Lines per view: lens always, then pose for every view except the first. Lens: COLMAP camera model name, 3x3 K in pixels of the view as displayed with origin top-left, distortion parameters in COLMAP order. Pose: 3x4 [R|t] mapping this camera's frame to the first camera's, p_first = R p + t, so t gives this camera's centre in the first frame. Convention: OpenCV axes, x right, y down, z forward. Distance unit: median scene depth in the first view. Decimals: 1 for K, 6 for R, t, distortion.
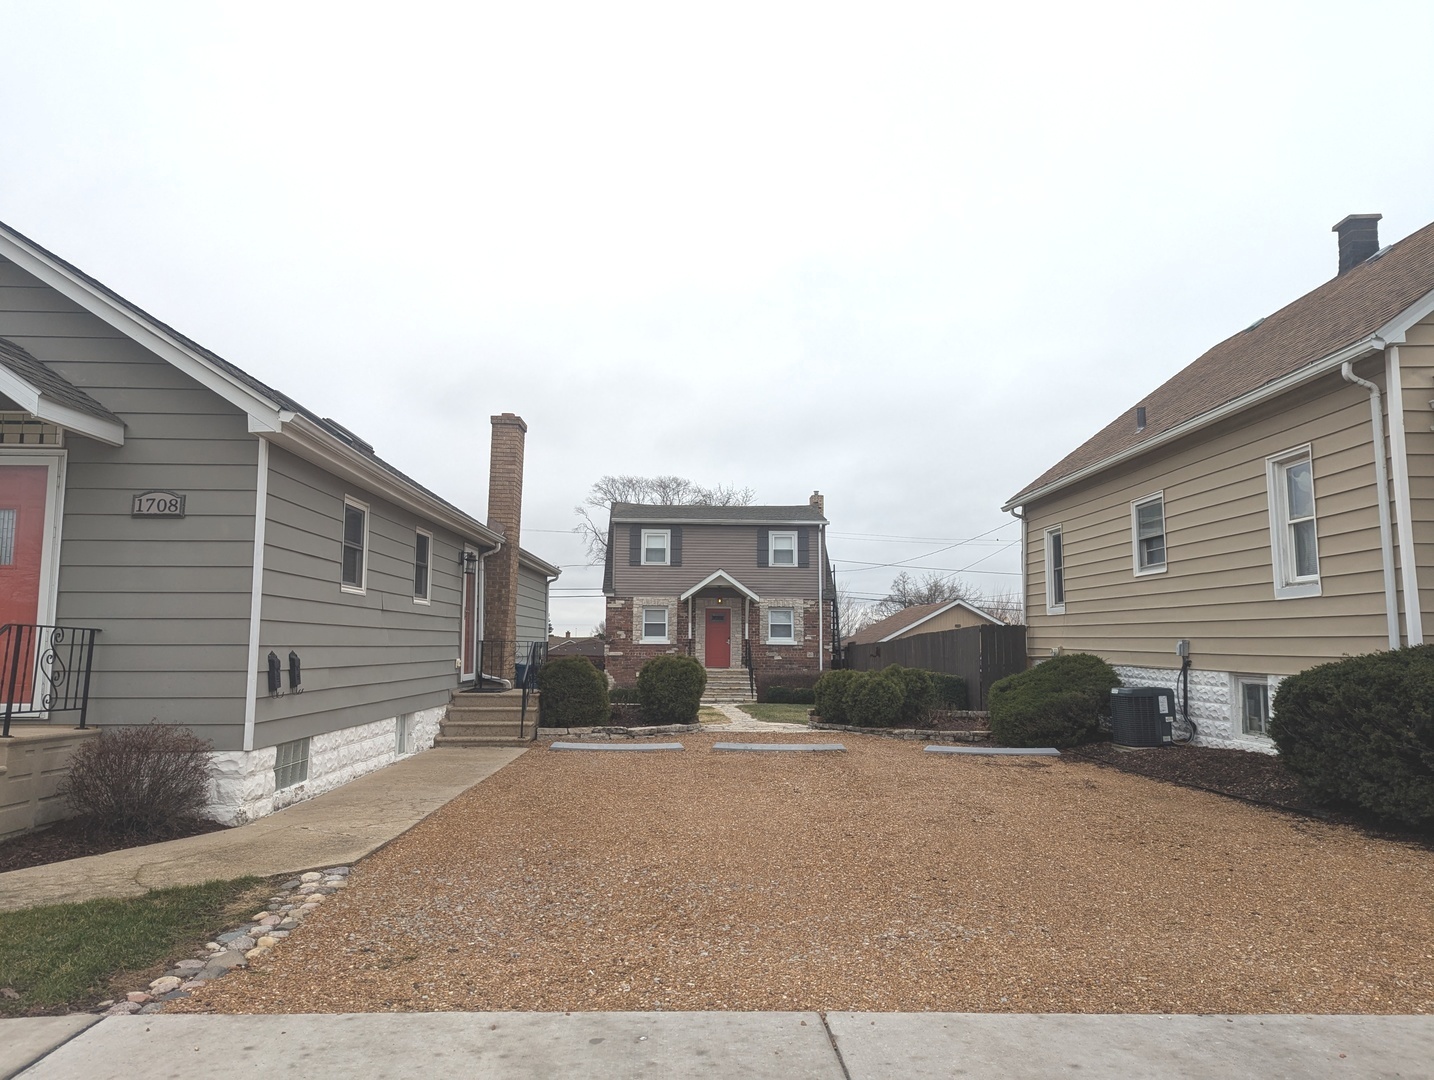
lens RADIAL K [[994.9, 0, 717.0], [0, 994.9, 540.0], [0, 0, 1]] dist [0.058664, -0.061933]
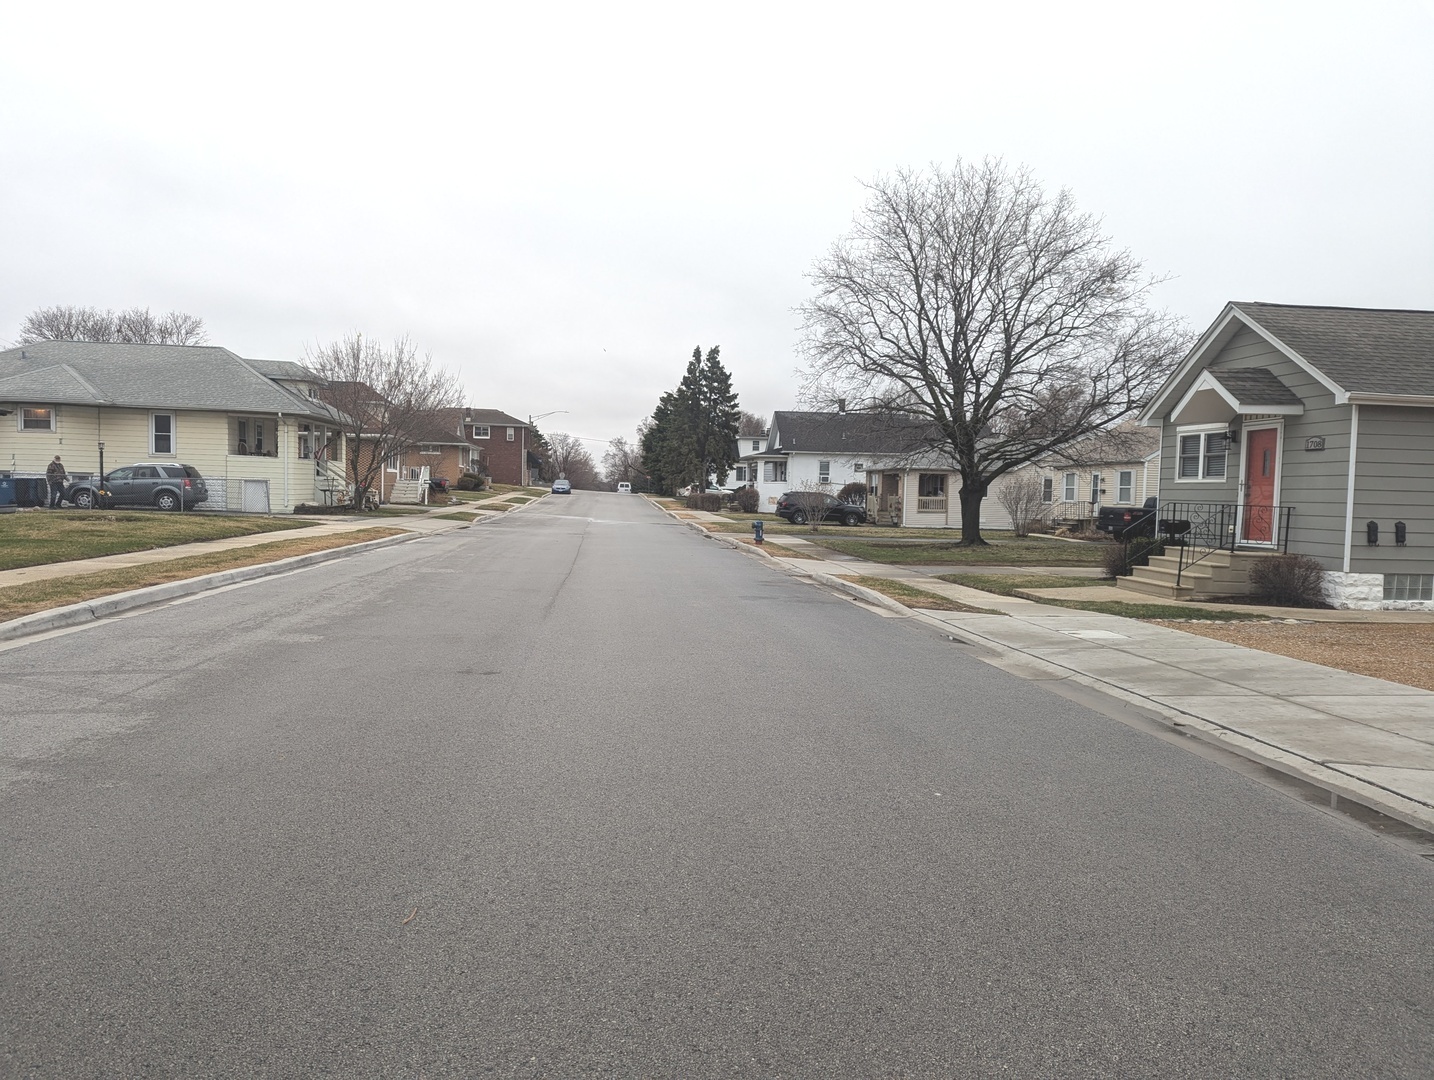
lens RADIAL K [[987.8, 0, 714.6], [0, 987.8, 546.9], [0, 0, 1]] dist [0.034280, -0.002529]
pose [[0.072232, 0.051402, -0.996062, 0.696227], [0.083492, 0.994854, 0.057395, -0.024084], [0.993887, -0.087309, 0.067569, -0.161779]]
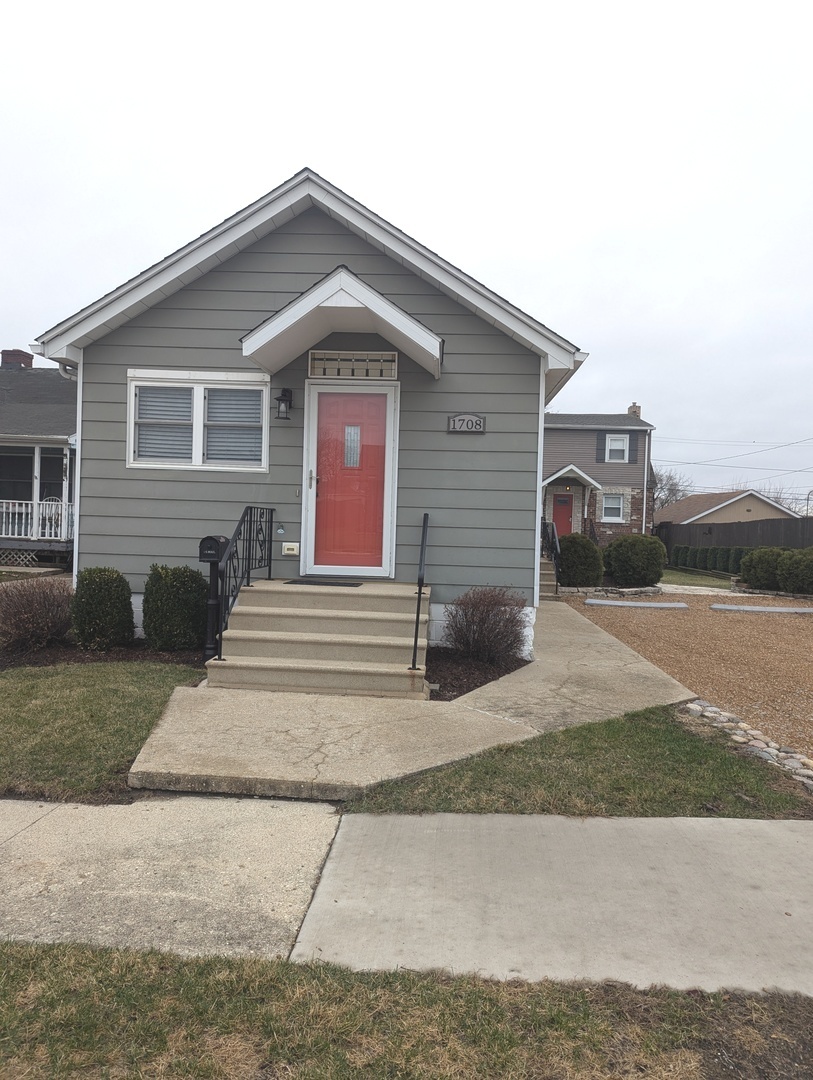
lens RADIAL K [[751.5, 0, 397.5], [0, 751.5, 526.7], [0, 0, 1]] dist [0.070200, -0.057124]
pose [[0.994973, 0.027046, -0.096427, -0.292295], [-0.015320, 0.992615, 0.120338, -0.009751], [0.098970, -0.118255, 0.988039, -0.009220]]
